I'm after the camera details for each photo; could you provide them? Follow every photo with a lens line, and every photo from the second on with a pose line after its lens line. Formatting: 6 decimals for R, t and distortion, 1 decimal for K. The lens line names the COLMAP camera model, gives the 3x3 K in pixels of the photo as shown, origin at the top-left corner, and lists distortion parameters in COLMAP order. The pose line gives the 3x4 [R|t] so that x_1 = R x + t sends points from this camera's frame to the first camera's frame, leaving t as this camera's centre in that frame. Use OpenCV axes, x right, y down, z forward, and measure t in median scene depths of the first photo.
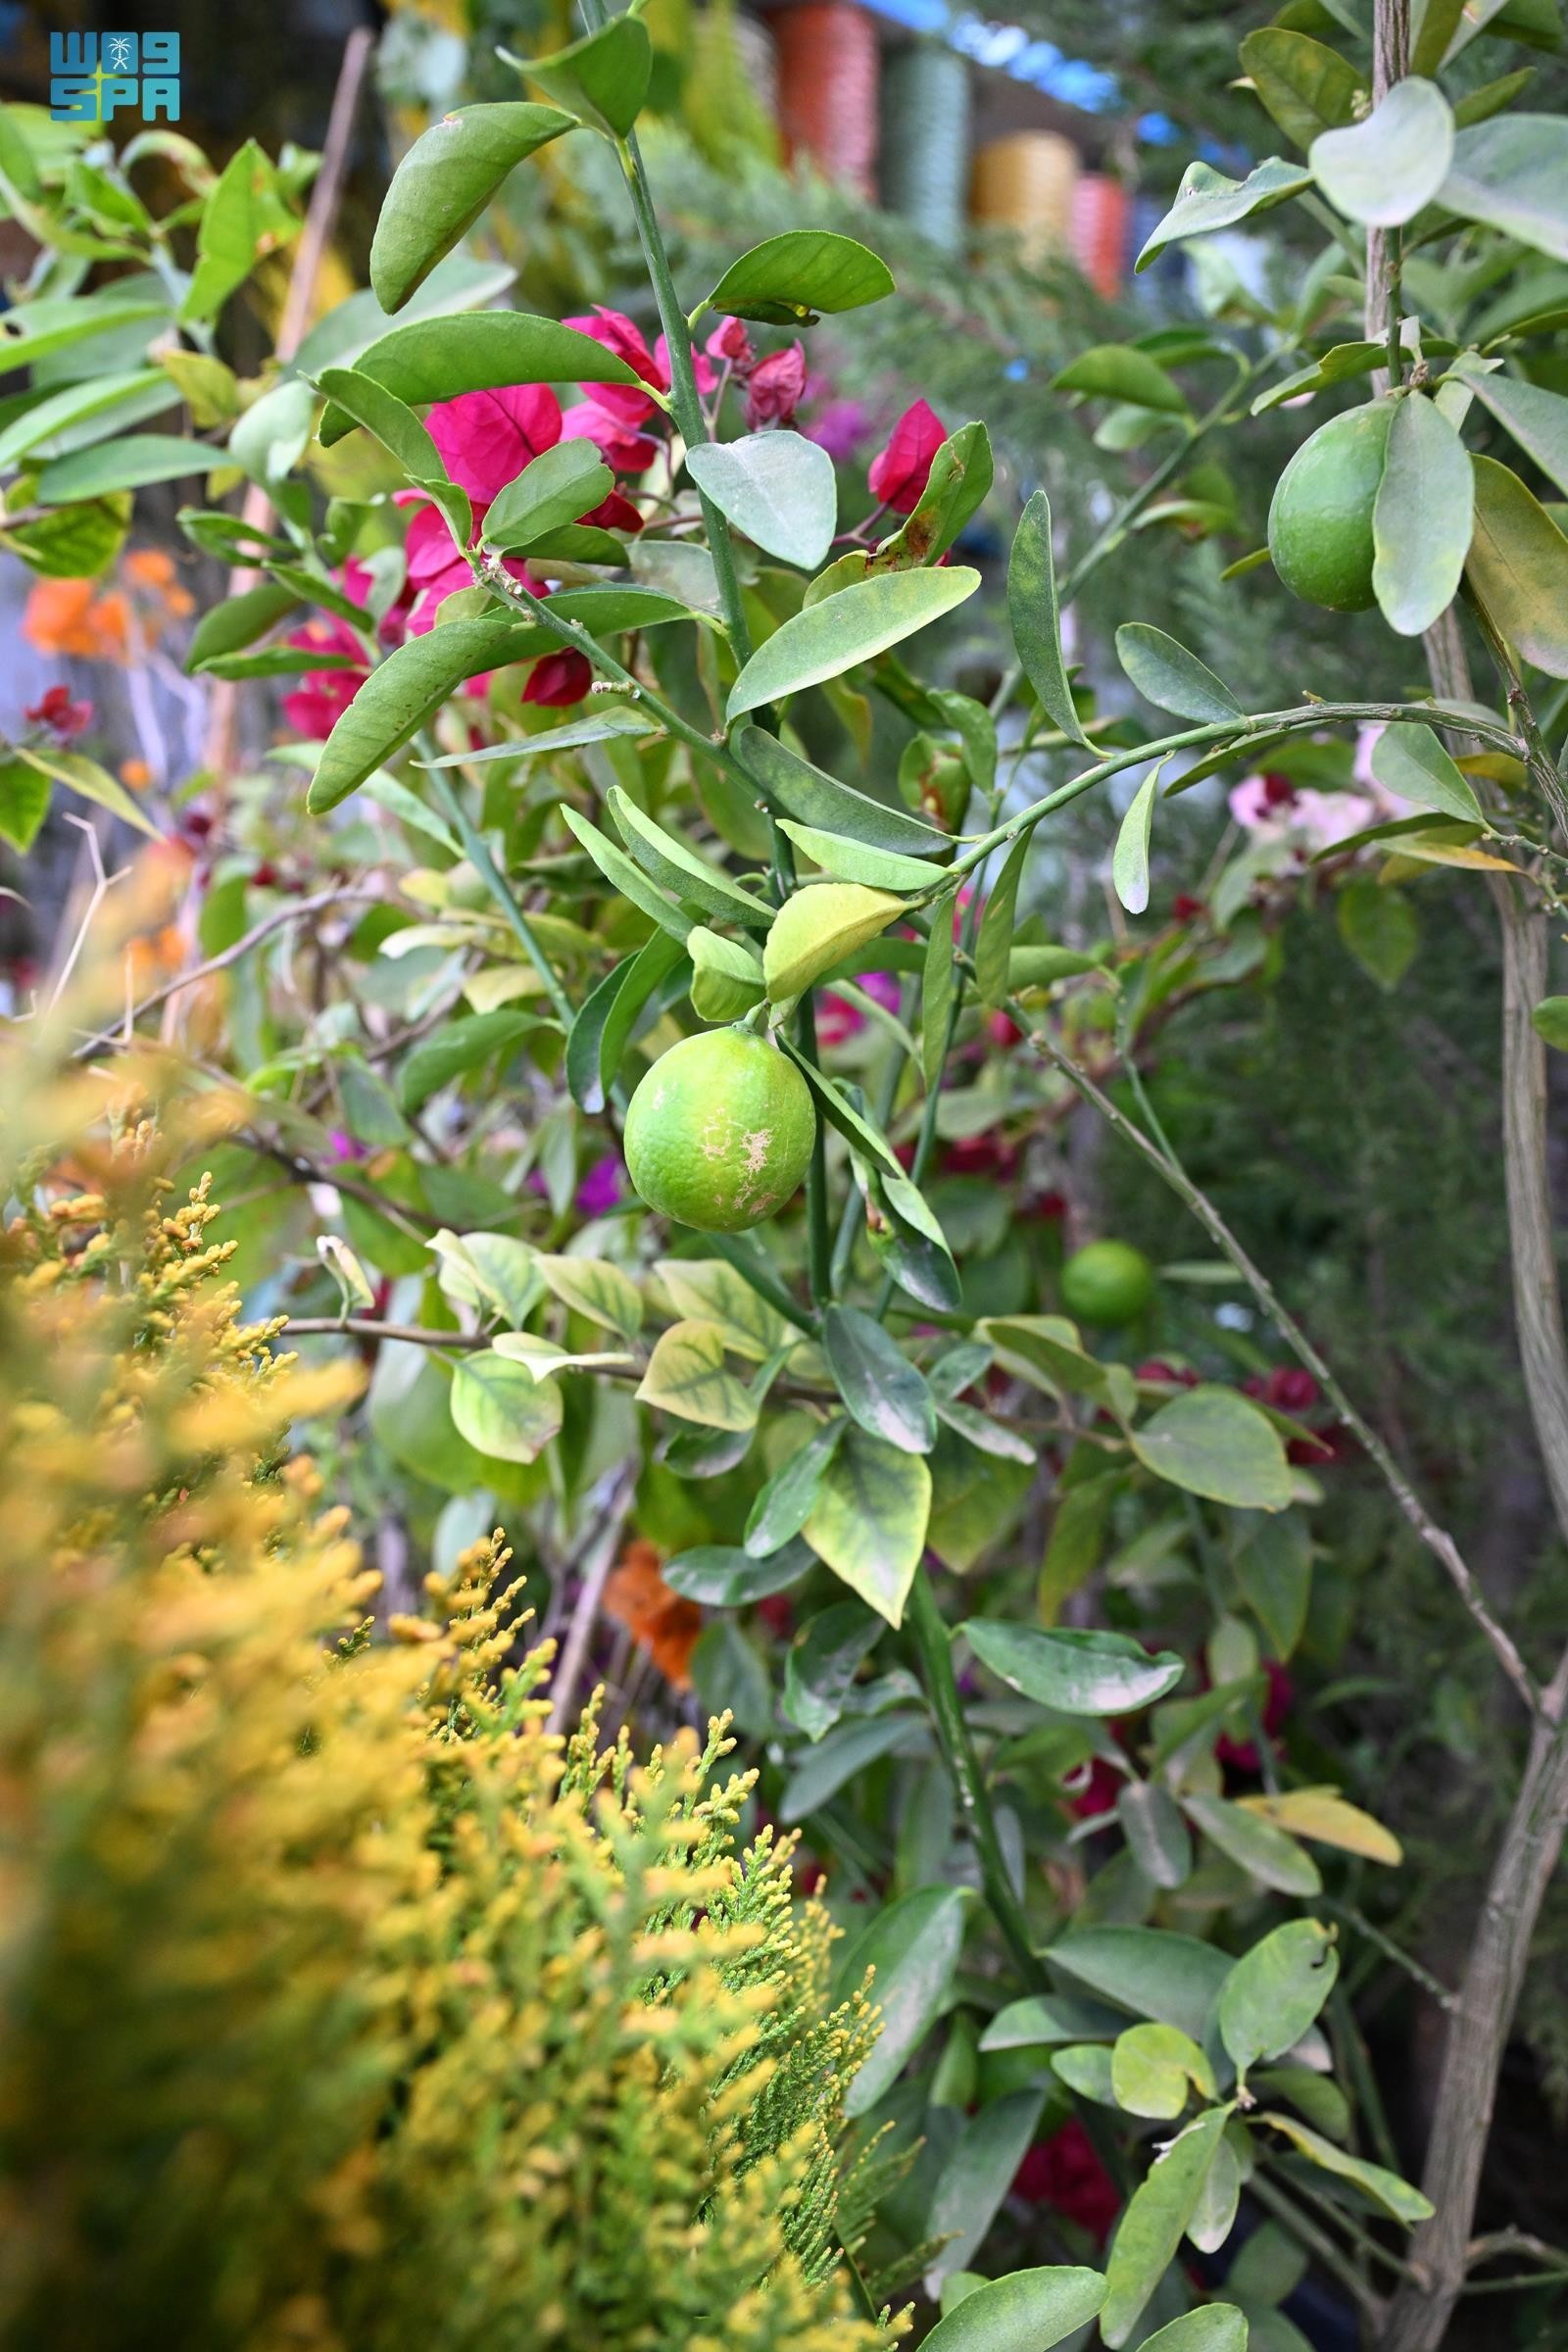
lens RADIAL K [[1562.3, 0, 777.0], [0, 1562.3, 1171.3], [0, 0, 1]] dist [0.000139, -0.000155]
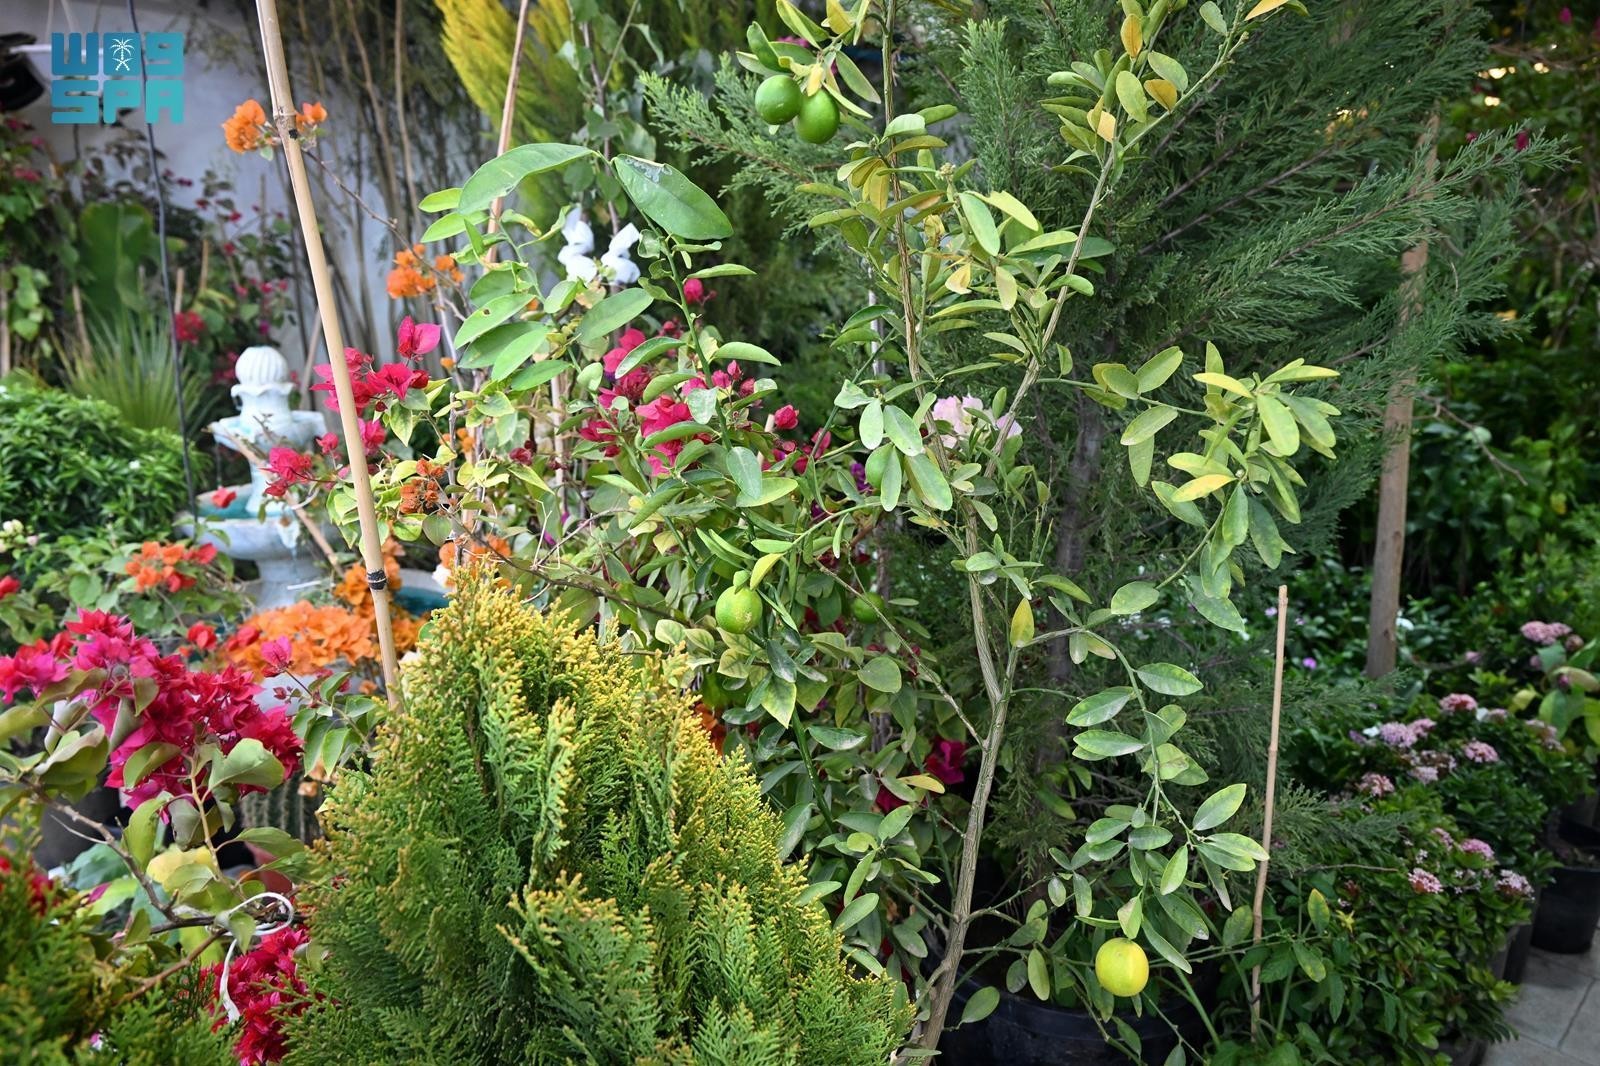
lens RADIAL K [[1062.8, 0, 806.3], [0, 1062.8, 538.0], [0, 0, 1]] dist [0.000139, -0.000155]
pose [[0.997489, -0.028688, 0.064754, -0.027638], [0.022466, 0.995238, 0.094848, -0.370484], [-0.067167, -0.093155, 0.993383, -1.370866]]
